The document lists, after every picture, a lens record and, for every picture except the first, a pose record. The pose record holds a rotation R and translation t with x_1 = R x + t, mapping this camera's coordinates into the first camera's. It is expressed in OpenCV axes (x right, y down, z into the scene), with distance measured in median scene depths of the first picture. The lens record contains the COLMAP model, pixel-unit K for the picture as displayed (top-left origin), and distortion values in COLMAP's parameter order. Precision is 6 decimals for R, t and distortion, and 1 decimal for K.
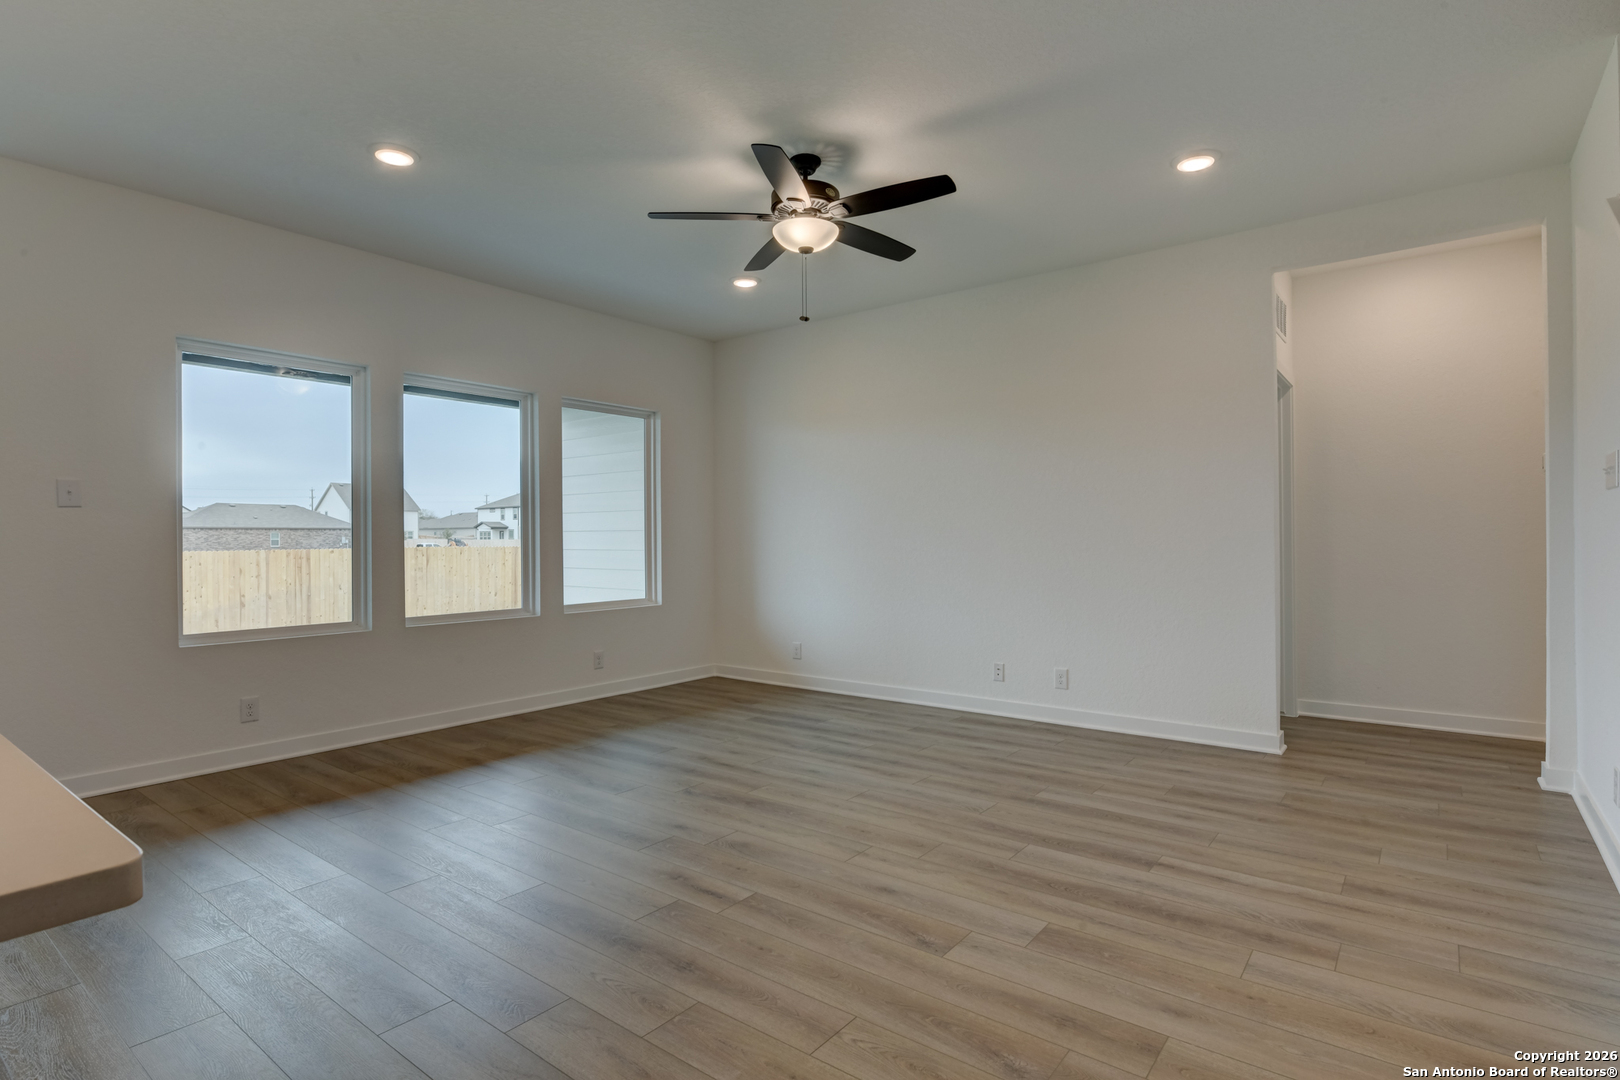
lens RADIAL K [[820.2, 0, 808.0], [0, 820.2, 528.7], [0, 0, 1]] dist [-0.003081, -0.001804]
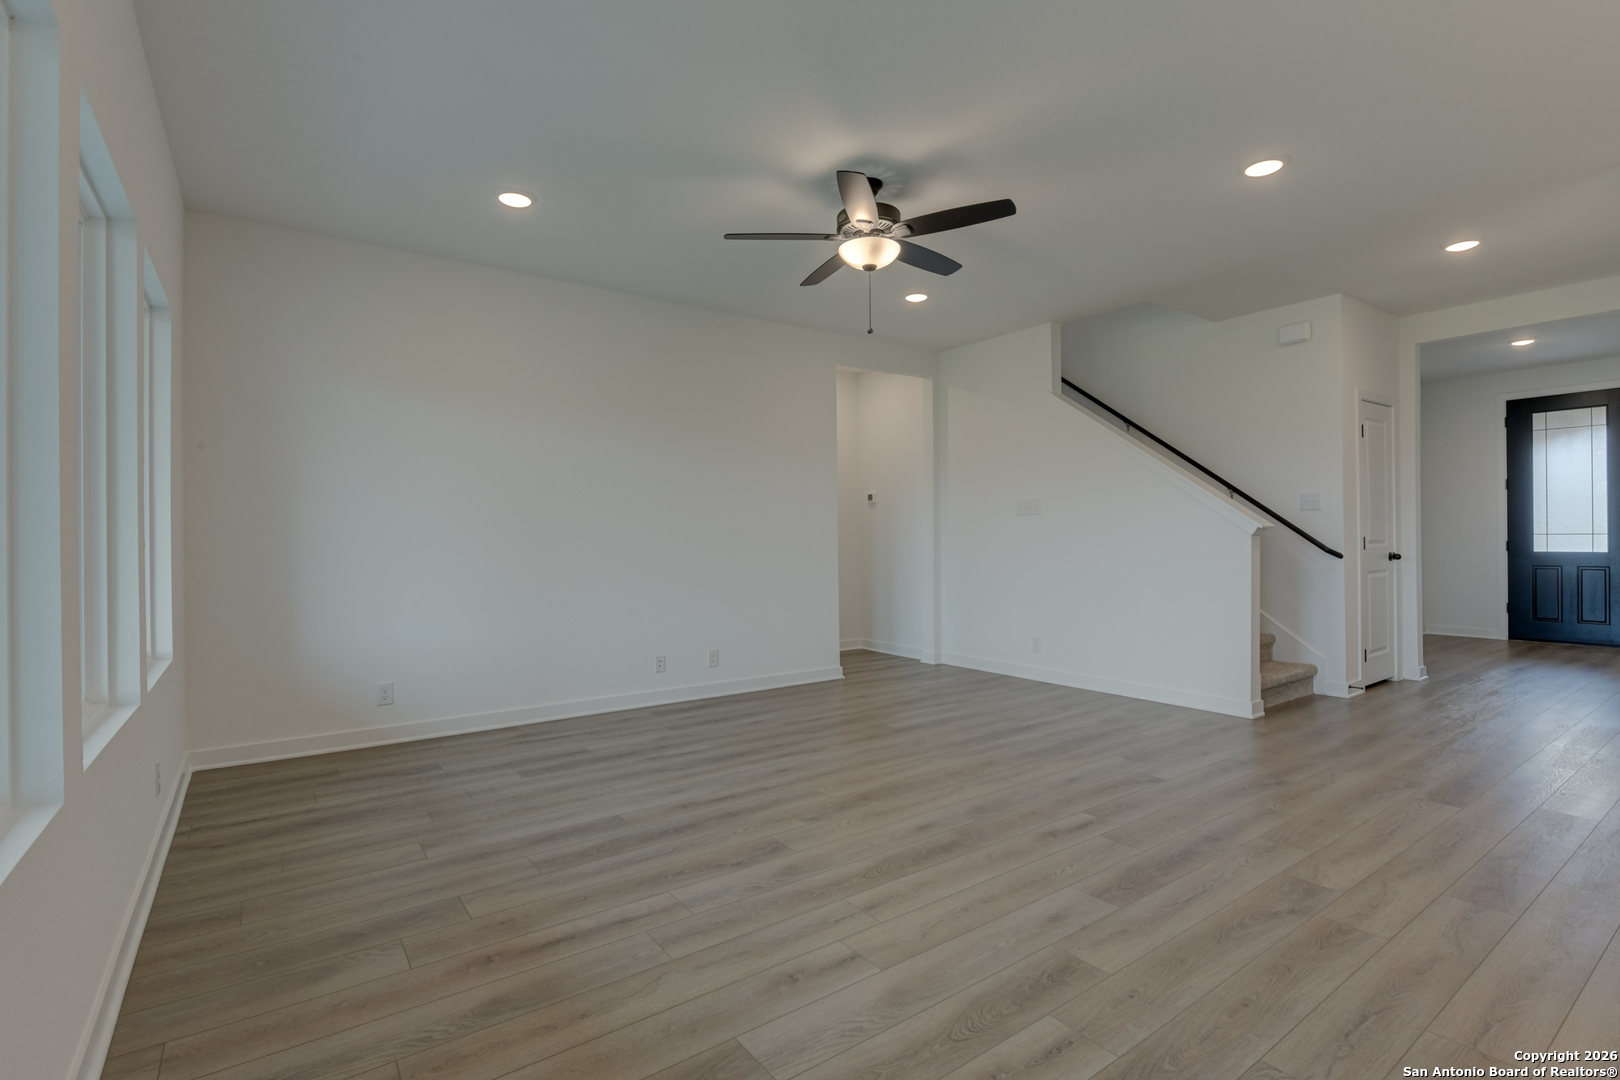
lens RADIAL K [[740.7, 0, 809.0], [0, 740.7, 537.8], [0, 0, 1]] dist [-0.014174, -0.001798]
pose [[0.284742, 0.004848, 0.958592, -0.771470], [-0.006910, 0.999972, -0.003005, 0.013967], [-0.958579, -0.005768, 0.284767, 0.649192]]
